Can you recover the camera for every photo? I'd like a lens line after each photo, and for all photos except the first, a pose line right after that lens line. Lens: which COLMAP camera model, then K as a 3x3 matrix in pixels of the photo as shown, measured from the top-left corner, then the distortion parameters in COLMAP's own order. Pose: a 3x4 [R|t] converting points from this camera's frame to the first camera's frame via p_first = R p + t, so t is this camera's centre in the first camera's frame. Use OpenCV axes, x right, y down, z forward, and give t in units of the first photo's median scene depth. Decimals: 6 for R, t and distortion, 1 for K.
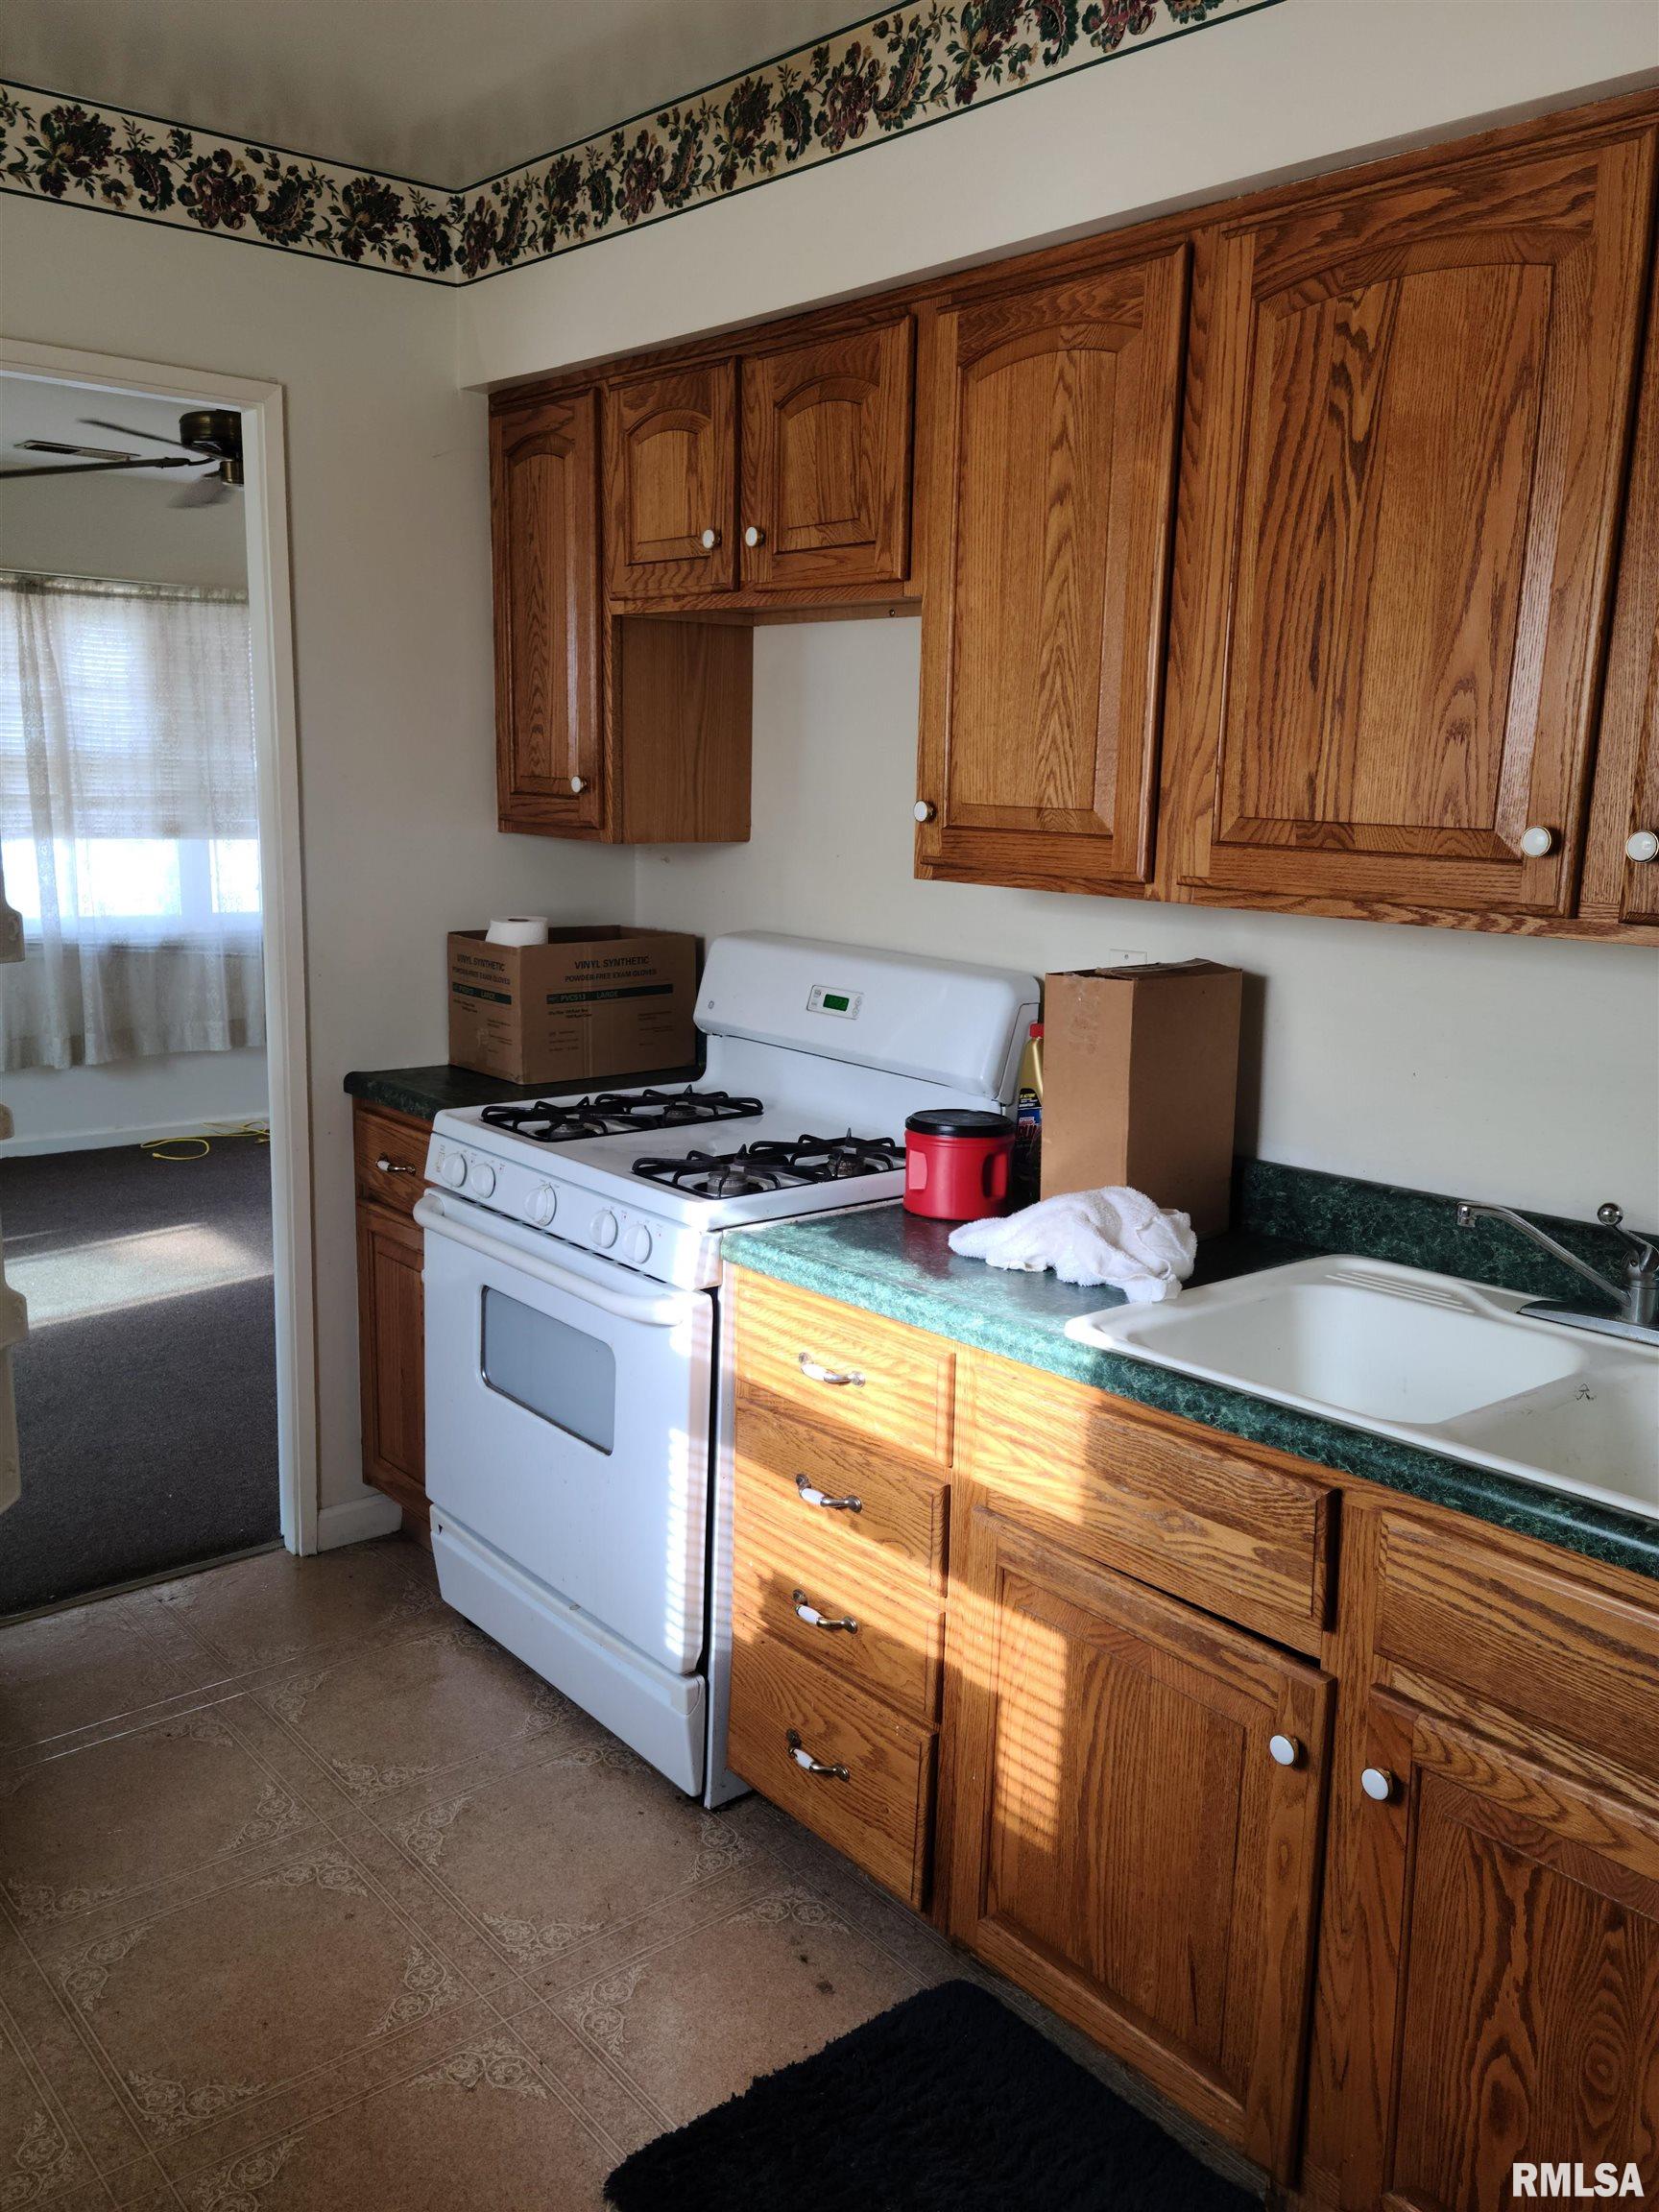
lens RADIAL K [[1826.6, 0, 829.5], [0, 1826.6, 1106.0], [0, 0, 1]] dist [0.075688, -0.000921]
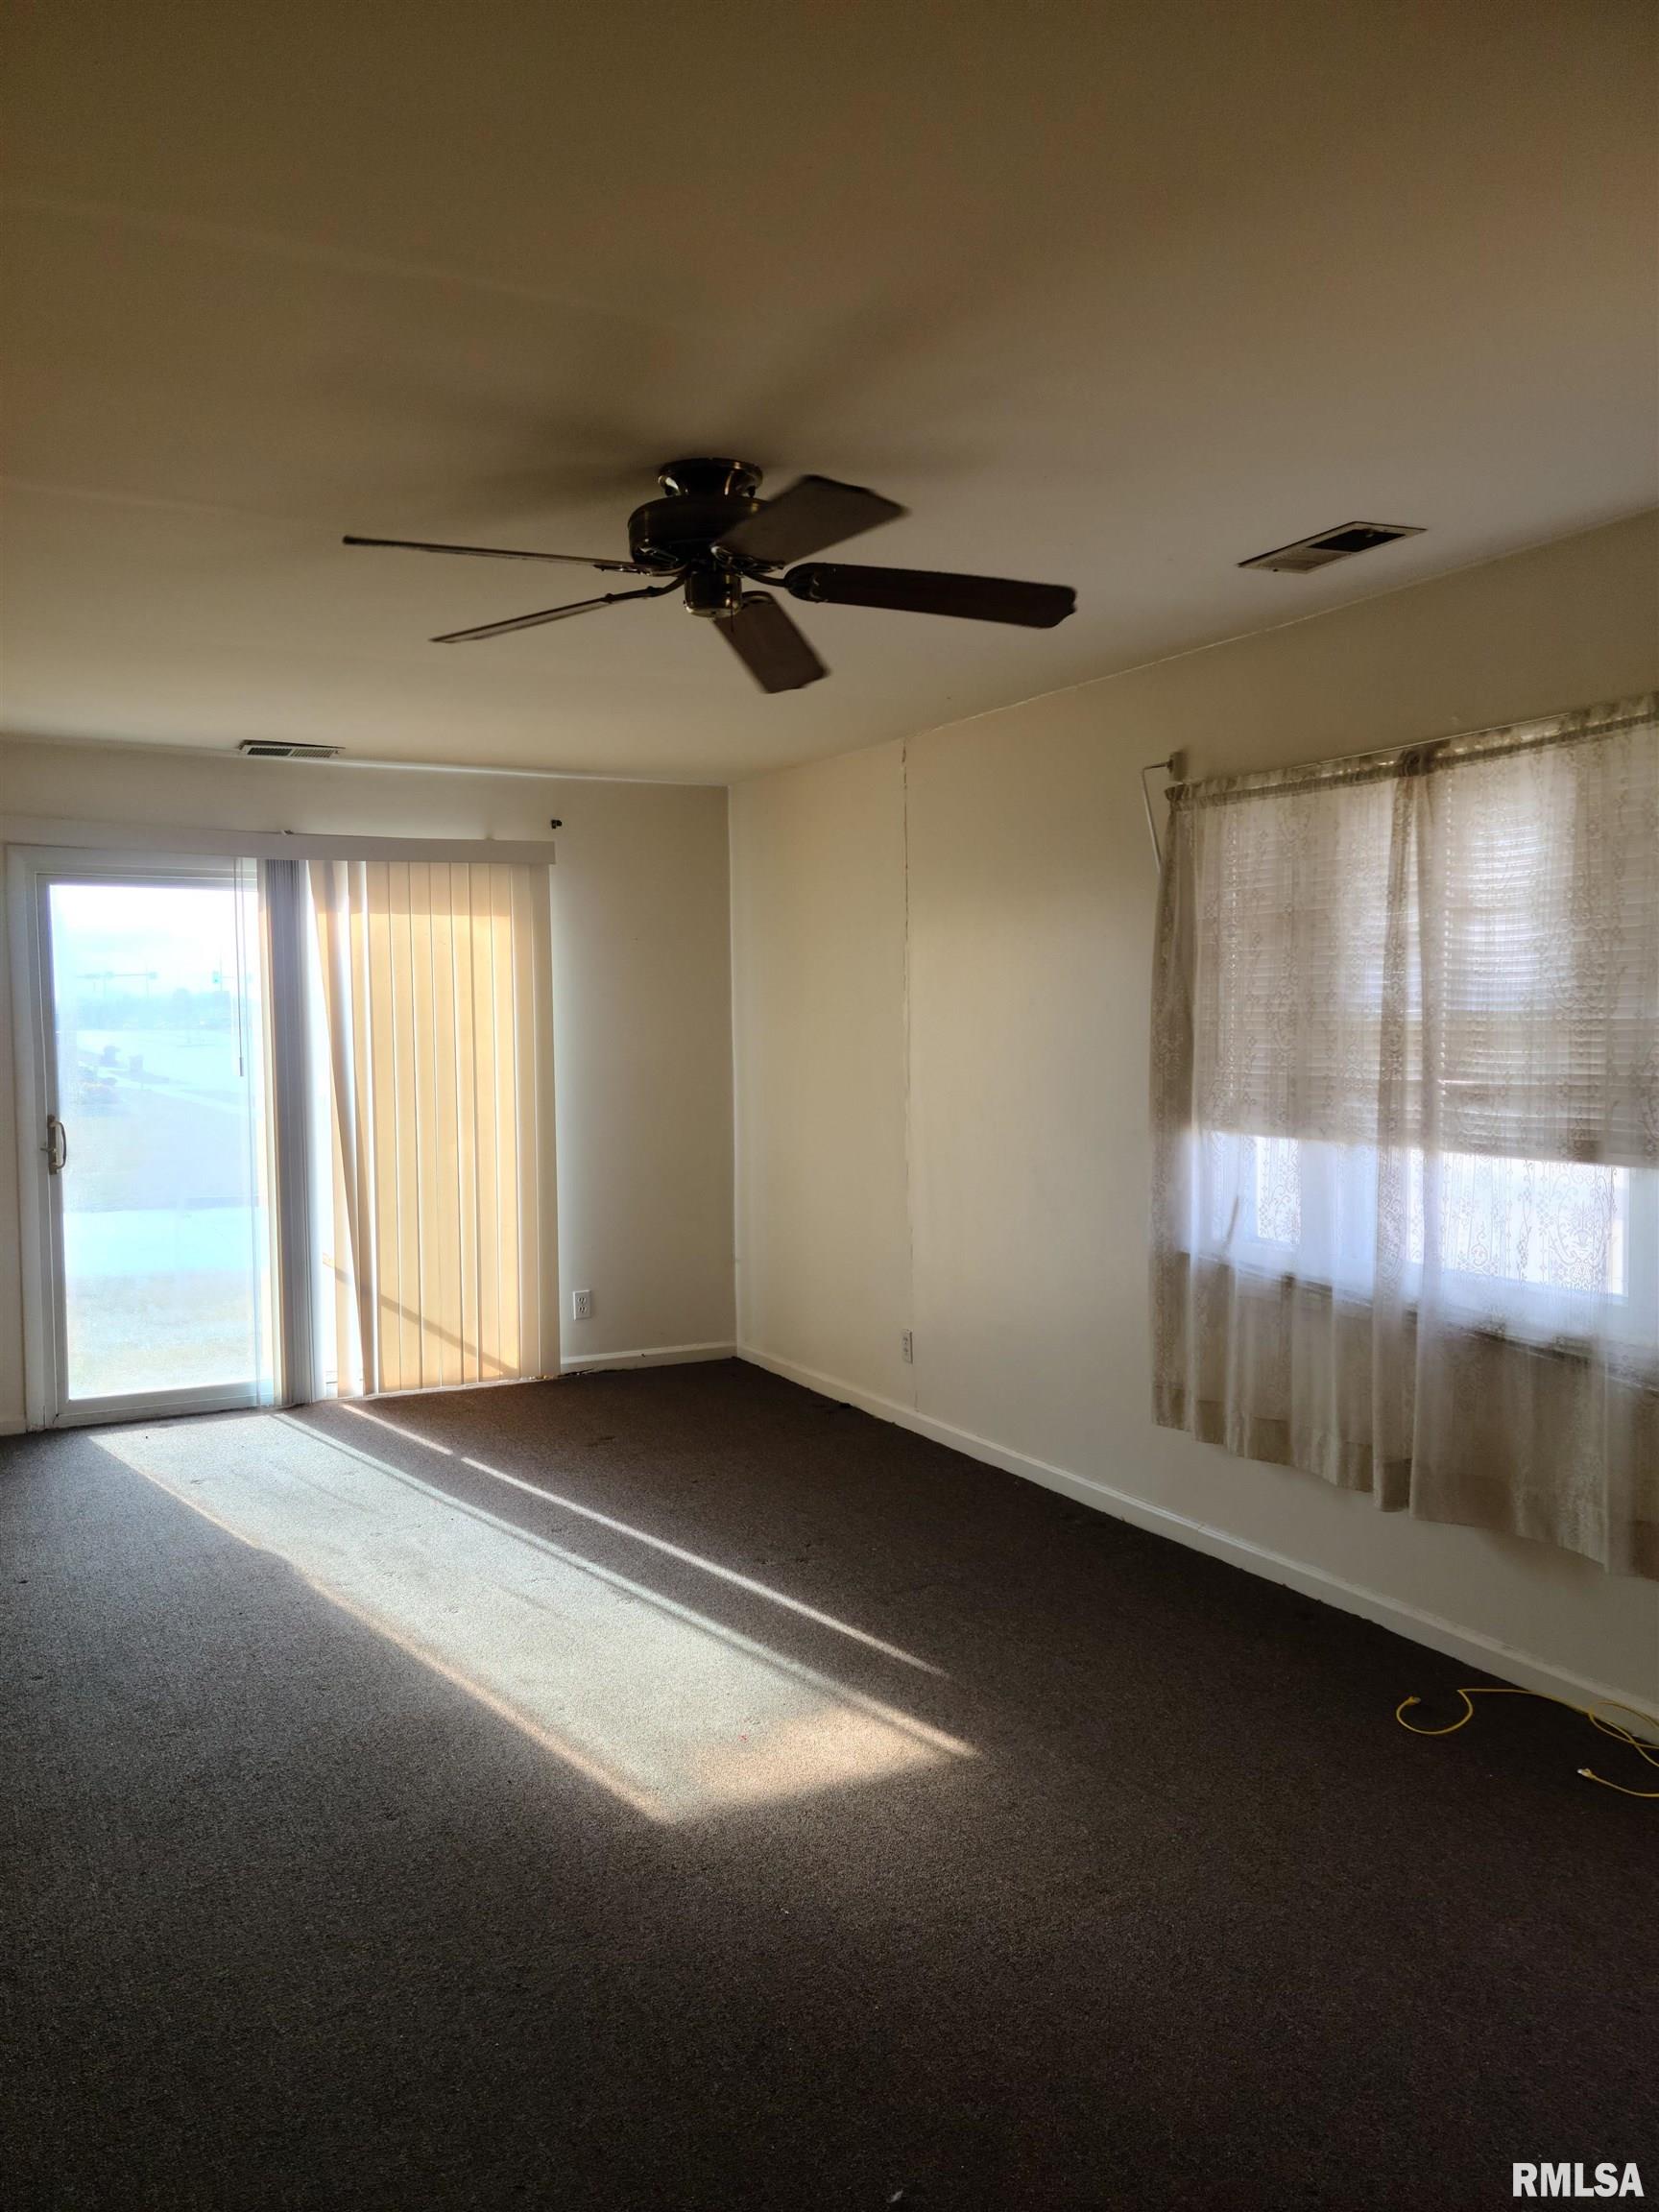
lens RADIAL K [[1766.5, 0, 829.3], [0, 1766.5, 1171.0], [0, 0, 1]] dist [0.081503, -0.000613]
pose [[-0.218244, 0.056931, -0.974232, 0.219910], [-0.181166, 0.978581, 0.097770, -0.160757], [0.958931, 0.197835, -0.203255, 0.934555]]
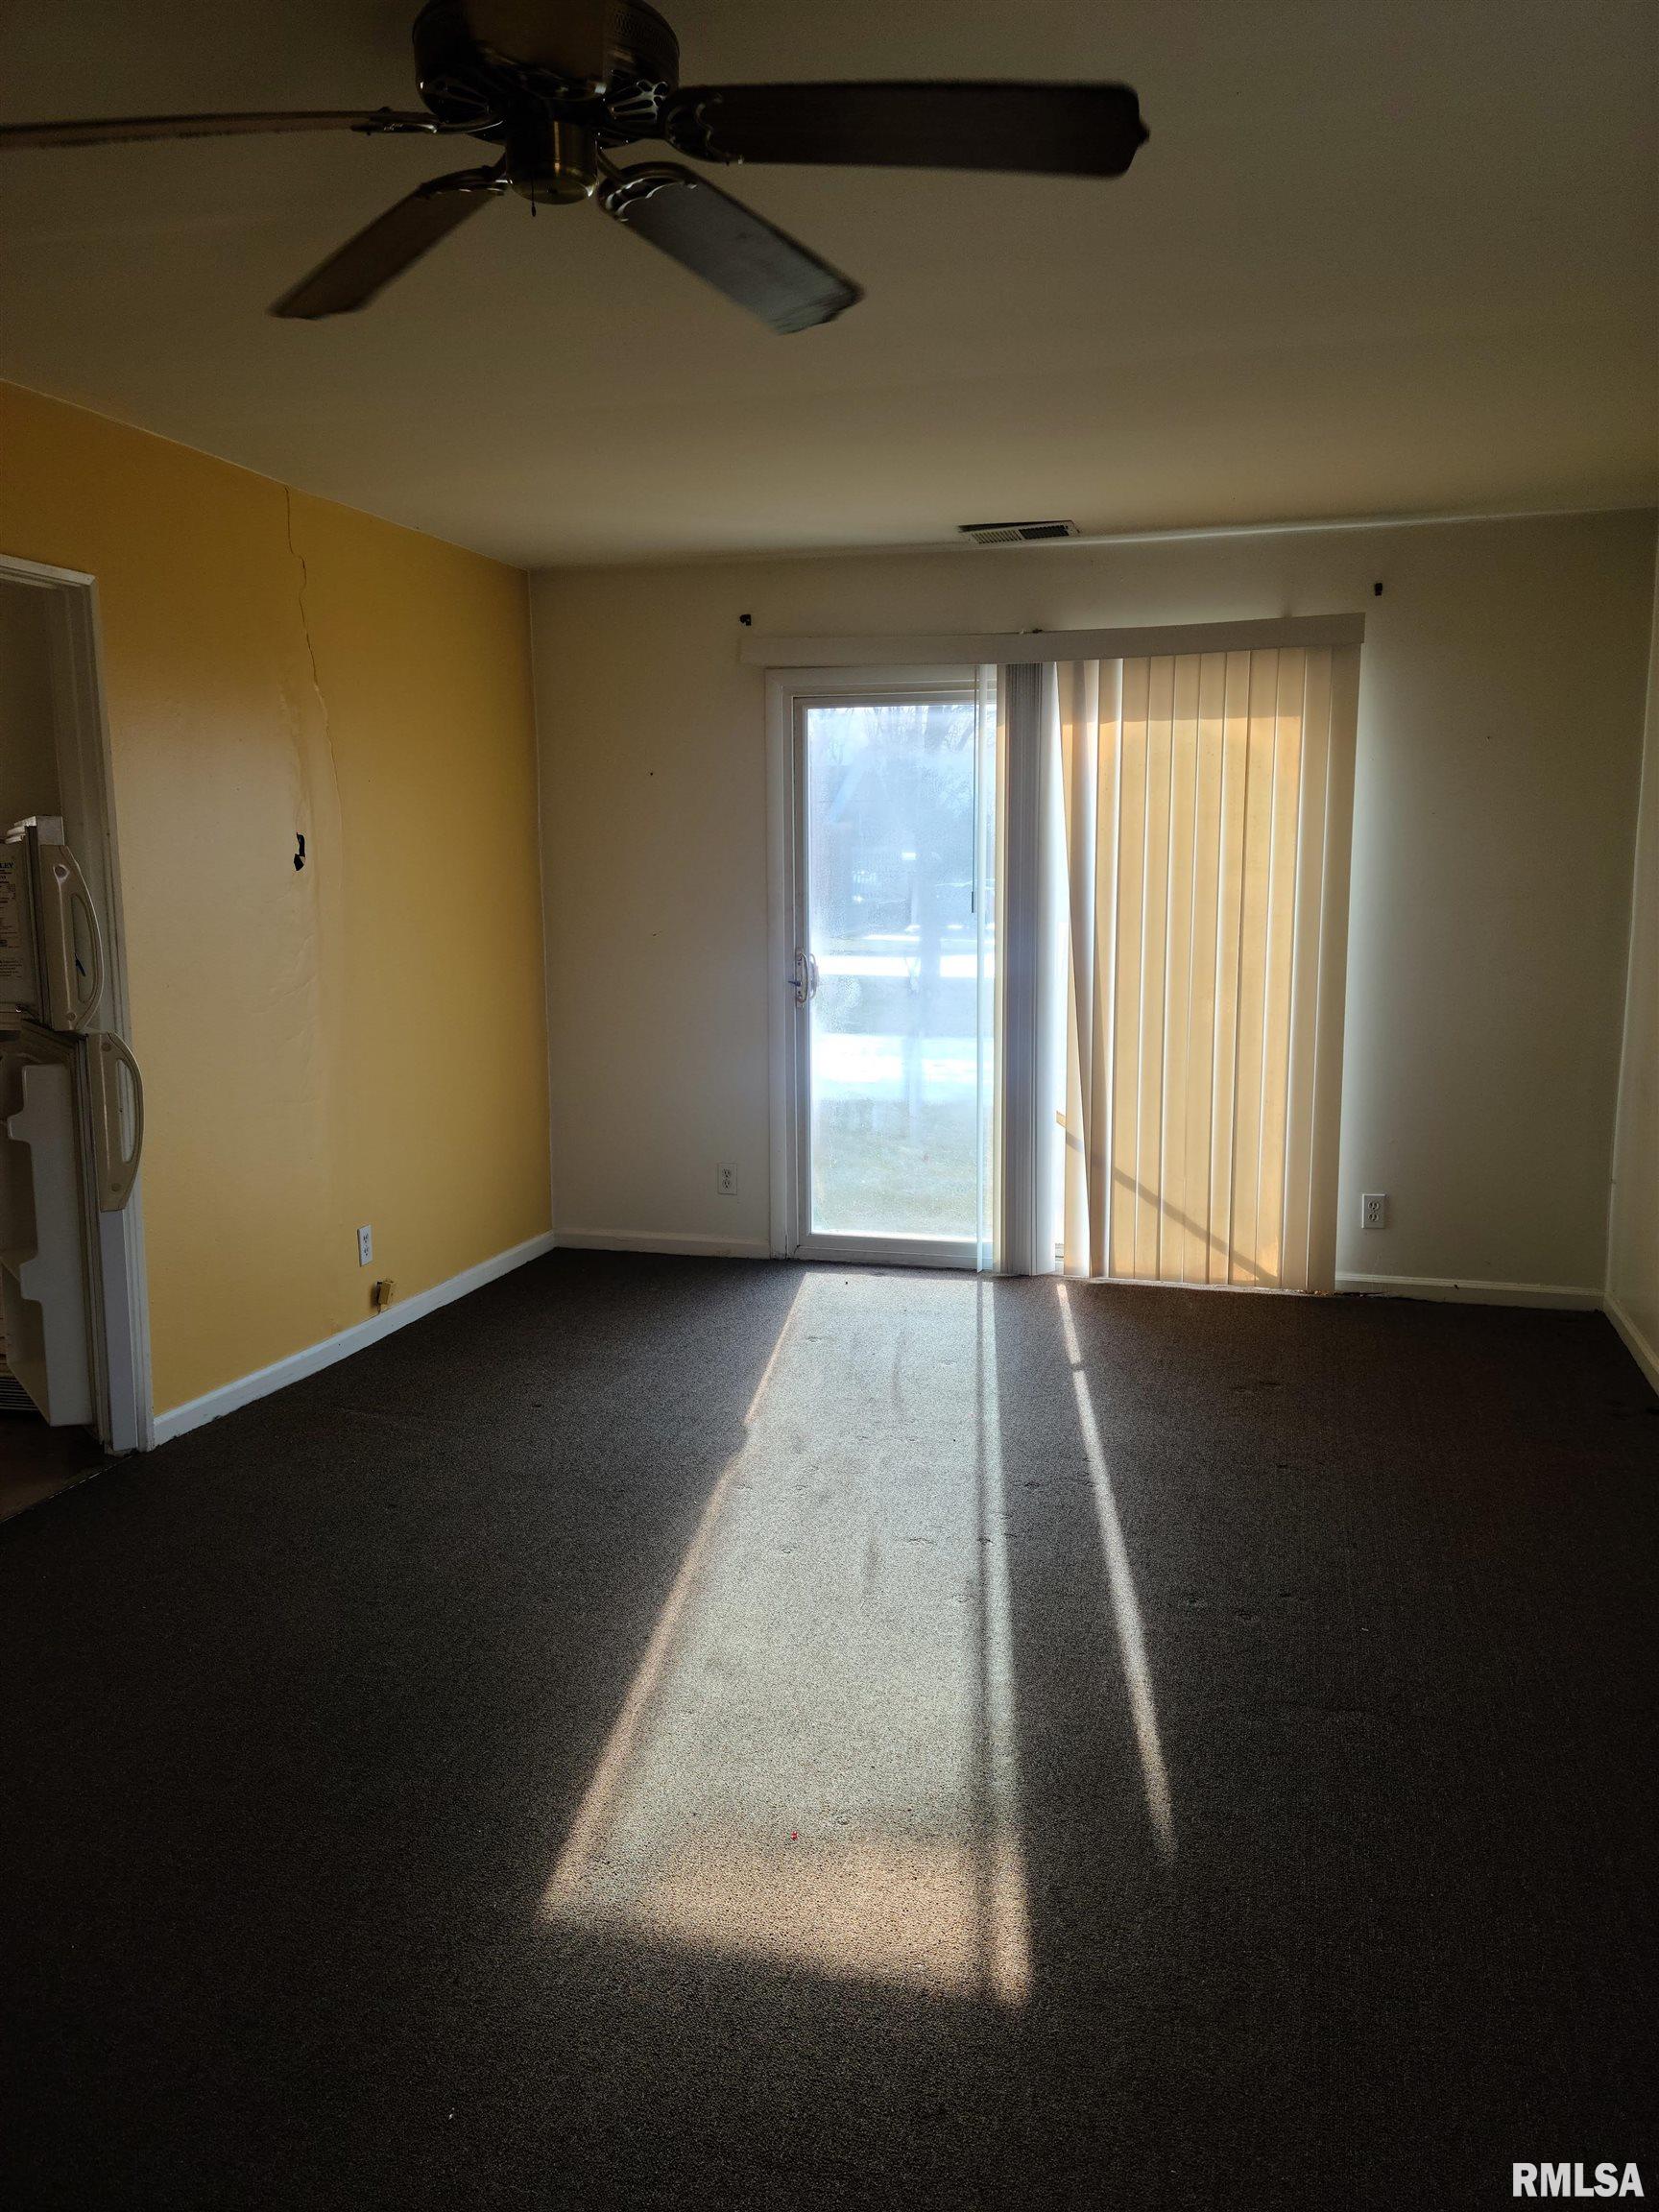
lens RADIAL K [[1766.5, 0, 829.3], [0, 1766.5, 1171.0], [0, 0, 1]] dist [0.081503, -0.000613]
pose [[-0.820726, 0.070208, -0.566992, -0.097003], [-0.129594, 0.943675, 0.304440, -0.196338], [0.556430, 0.323340, -0.765400, 1.099395]]
